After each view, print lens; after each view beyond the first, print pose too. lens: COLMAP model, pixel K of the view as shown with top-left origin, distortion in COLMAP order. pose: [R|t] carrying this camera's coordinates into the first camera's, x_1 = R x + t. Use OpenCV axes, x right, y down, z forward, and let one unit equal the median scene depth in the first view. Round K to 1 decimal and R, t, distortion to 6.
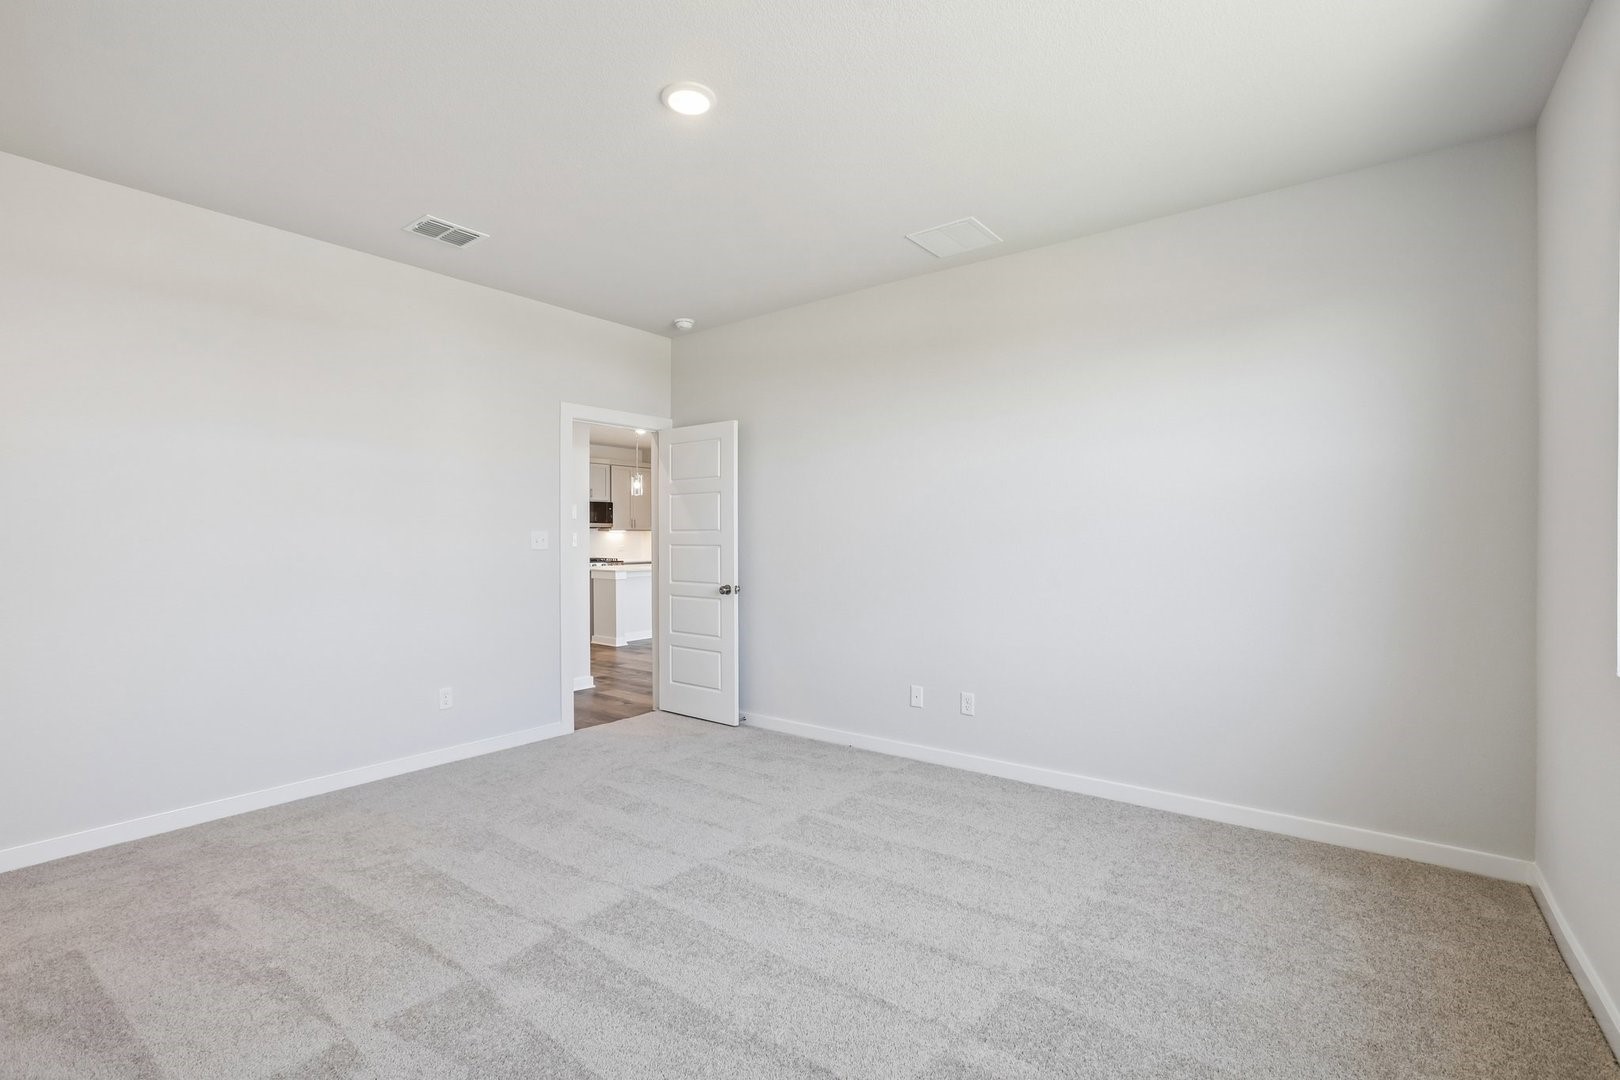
lens RADIAL K [[738.0, 0, 812.2], [0, 738.0, 538.7], [0, 0, 1]] dist [-0.002683, 0.001228]
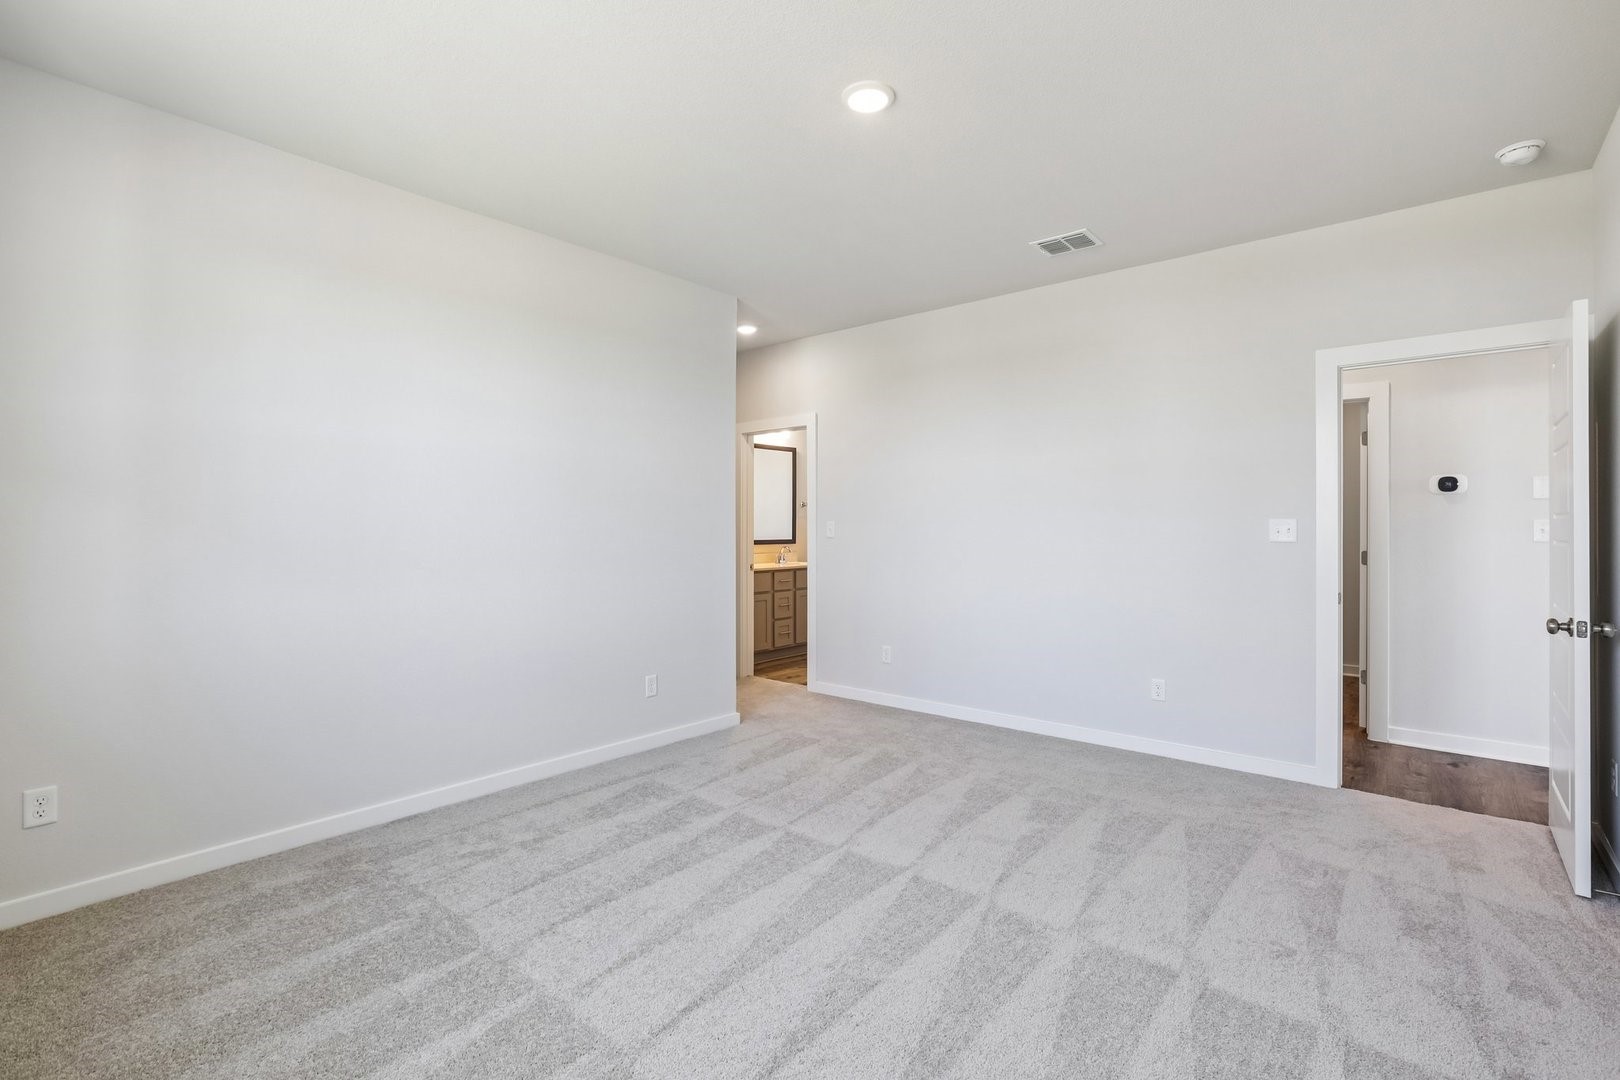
lens RADIAL K [[738.0, 0, 812.0], [0, 738.0, 531.8], [0, 0, 1]] dist [-0.002683, 0.001228]
pose [[-0.049069, 0.008437, -0.998760, 0.596245], [0.001829, 0.999963, 0.008357, -0.005280], [0.998794, -0.001417, -0.049083, 0.679574]]
